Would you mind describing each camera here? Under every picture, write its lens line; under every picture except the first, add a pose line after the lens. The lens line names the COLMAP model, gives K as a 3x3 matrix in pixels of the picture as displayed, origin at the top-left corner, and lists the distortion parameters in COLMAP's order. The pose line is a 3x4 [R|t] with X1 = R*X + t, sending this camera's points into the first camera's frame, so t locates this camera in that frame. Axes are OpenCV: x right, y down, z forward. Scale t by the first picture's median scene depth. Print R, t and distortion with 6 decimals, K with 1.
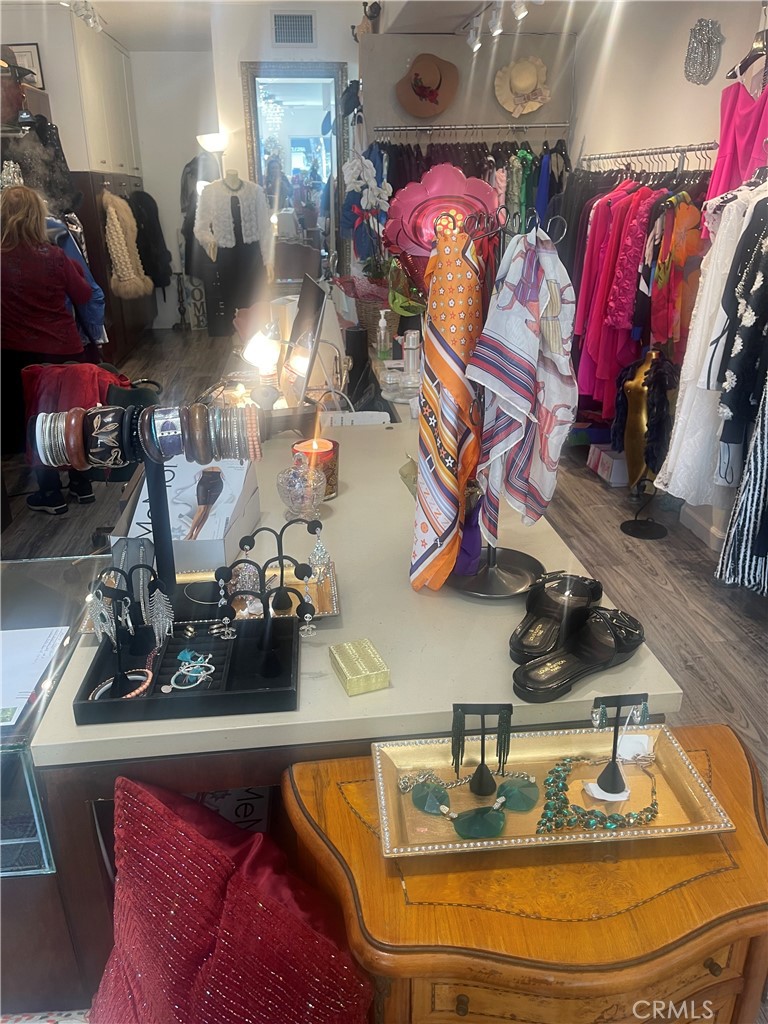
lens RADIAL K [[775.0, 0, 376.6], [0, 775.0, 508.0], [0, 0, 1]] dist [0.059908, -0.082499]
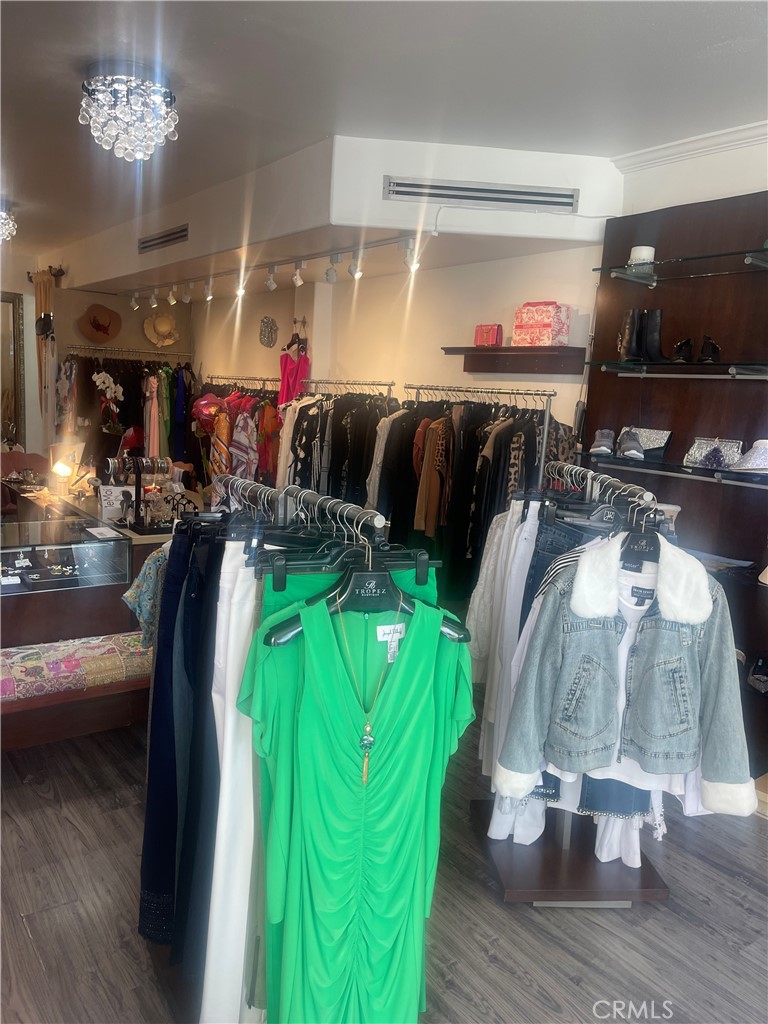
lens RADIAL K [[775.0, 0, 382.5], [0, 775.0, 514.5], [0, 0, 1]] dist [0.059908, -0.082499]
pose [[0.865966, -0.017505, 0.499797, -0.356304], [0.125311, 0.975100, -0.182966, 0.288424], [-0.484149, 0.221073, 0.846597, -0.774997]]
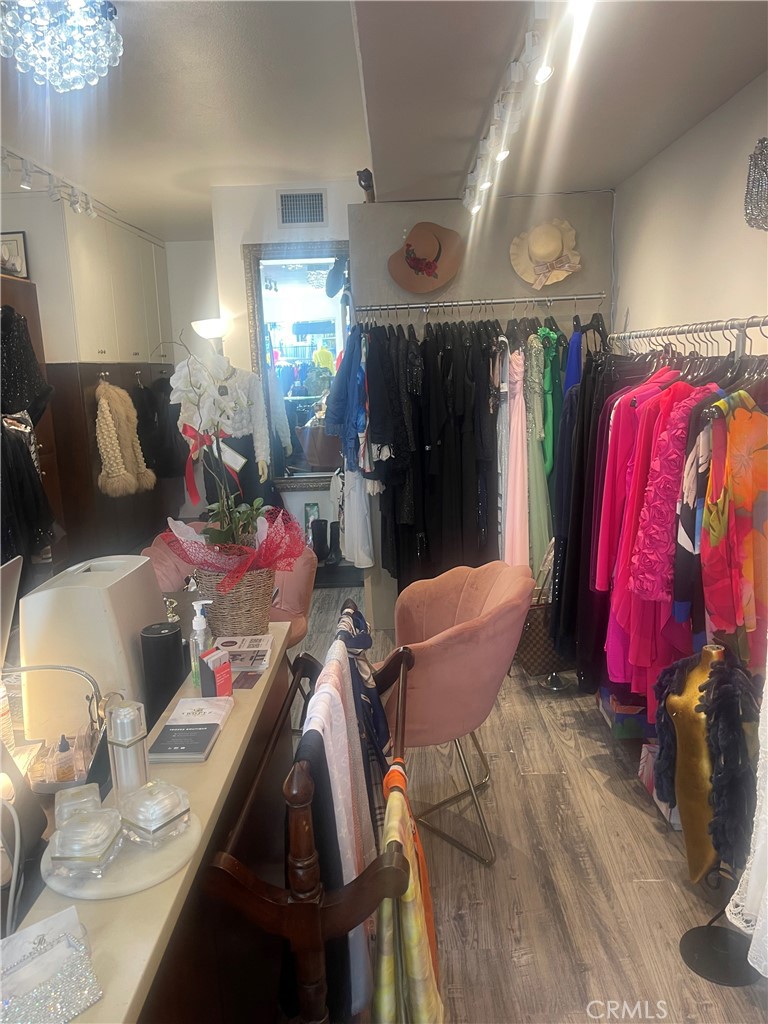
lens RADIAL K [[775.0, 0, 394.2], [0, 775.0, 502.7], [0, 0, 1]] dist [0.059908, -0.082499]
pose [[0.993208, -0.003743, -0.116293, 0.191546], [-0.020236, 0.978695, -0.204321, -0.186386], [0.114581, 0.205287, 0.971972, 0.393643]]
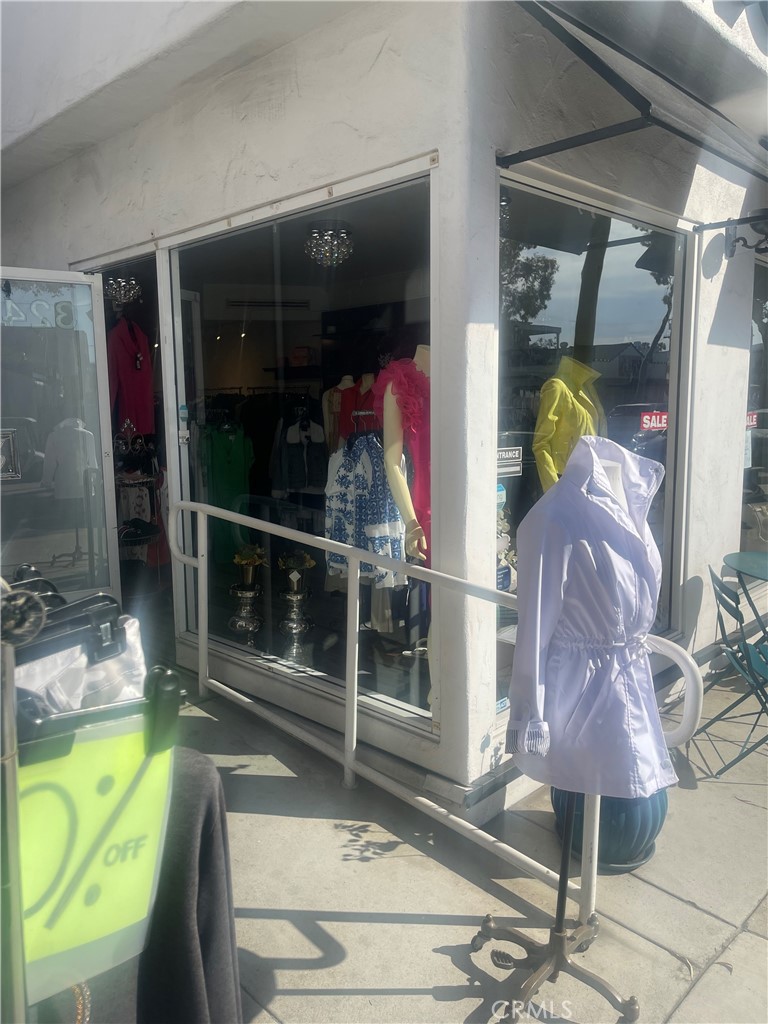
lens RADIAL K [[775.0, 0, 382.6], [0, 775.0, 507.9], [0, 0, 1]] dist [0.059908, -0.082499]
pose [[0.778223, -0.081323, 0.622700, -1.126124], [0.242733, 0.953466, -0.178837, 0.929318], [-0.579180, 0.290325, 0.761749, -2.141113]]
